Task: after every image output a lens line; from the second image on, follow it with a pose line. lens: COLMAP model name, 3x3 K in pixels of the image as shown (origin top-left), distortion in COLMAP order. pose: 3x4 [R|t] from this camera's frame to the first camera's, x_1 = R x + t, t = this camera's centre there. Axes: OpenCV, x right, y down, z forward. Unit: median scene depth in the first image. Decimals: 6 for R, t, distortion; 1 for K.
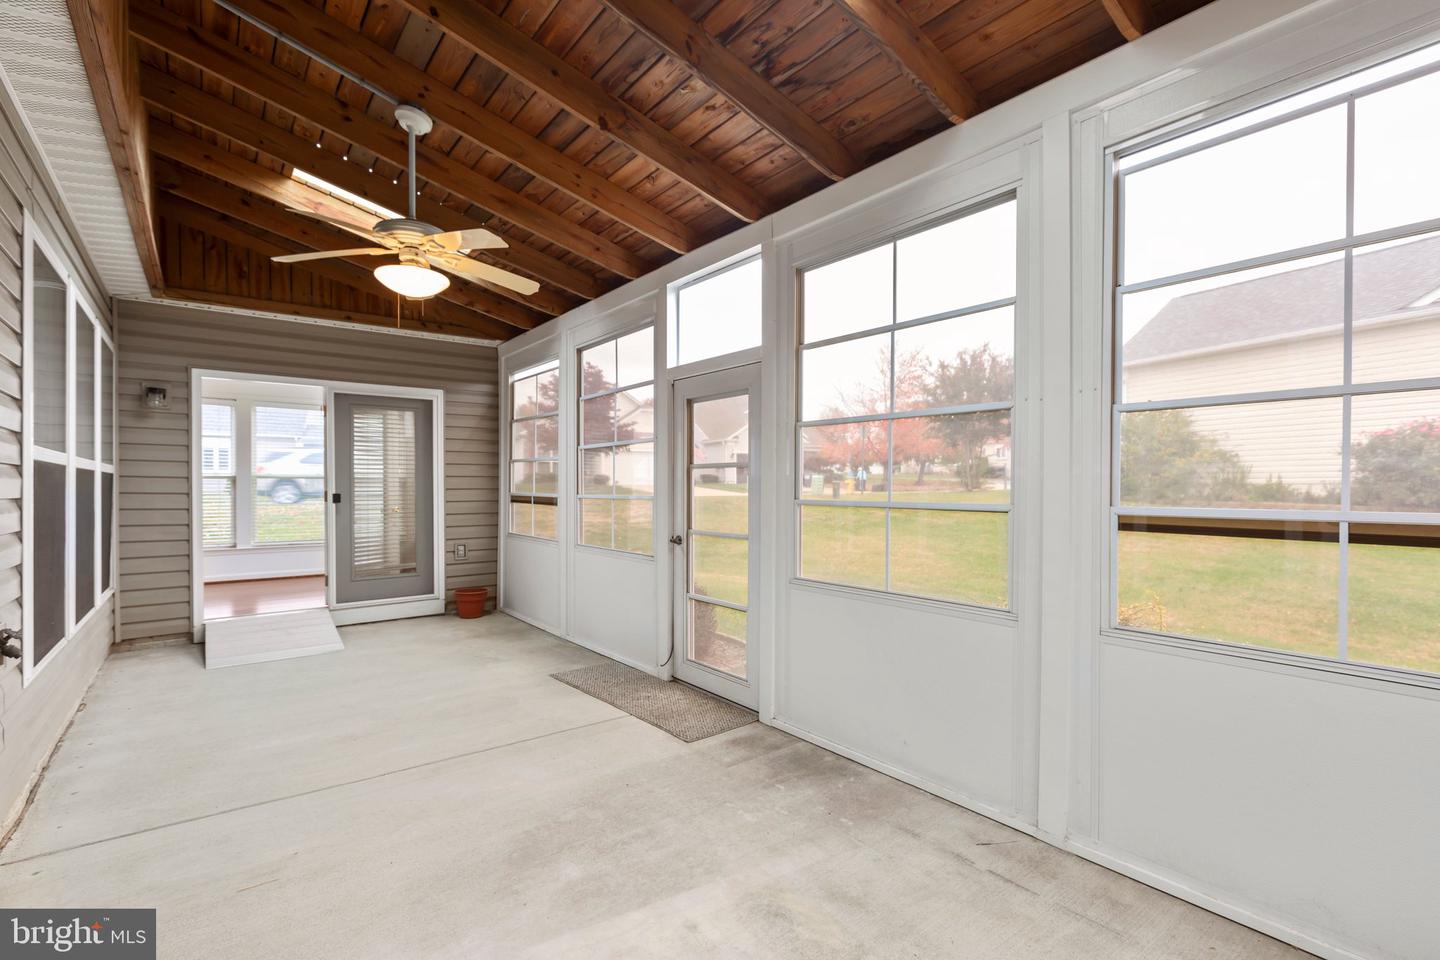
lens RADIAL K [[649.3, 0, 730.3], [0, 649.3, 479.3], [0, 0, 1]] dist [-0.001132, -0.000416]
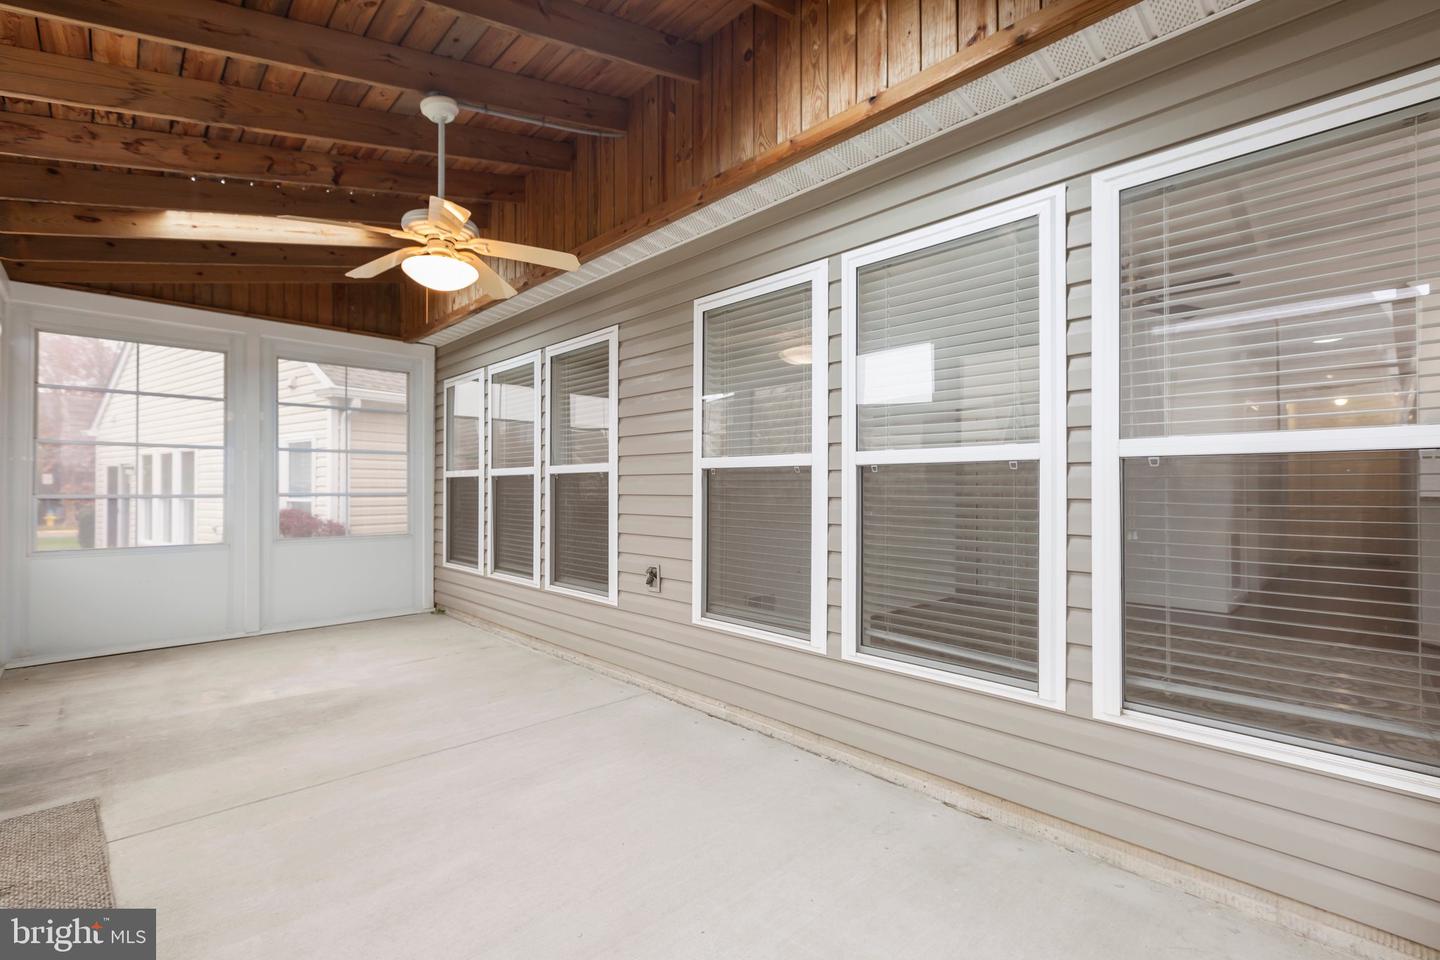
lens RADIAL K [[649.3, 0, 730.3], [0, 649.3, 479.3], [0, 0, 1]] dist [-0.001132, -0.000416]
pose [[-0.996885, -0.001882, -0.078845, -1.027202], [-0.000820, 0.999908, -0.013507, 0.019056], [0.078863, -0.013400, -0.996795, 2.432876]]
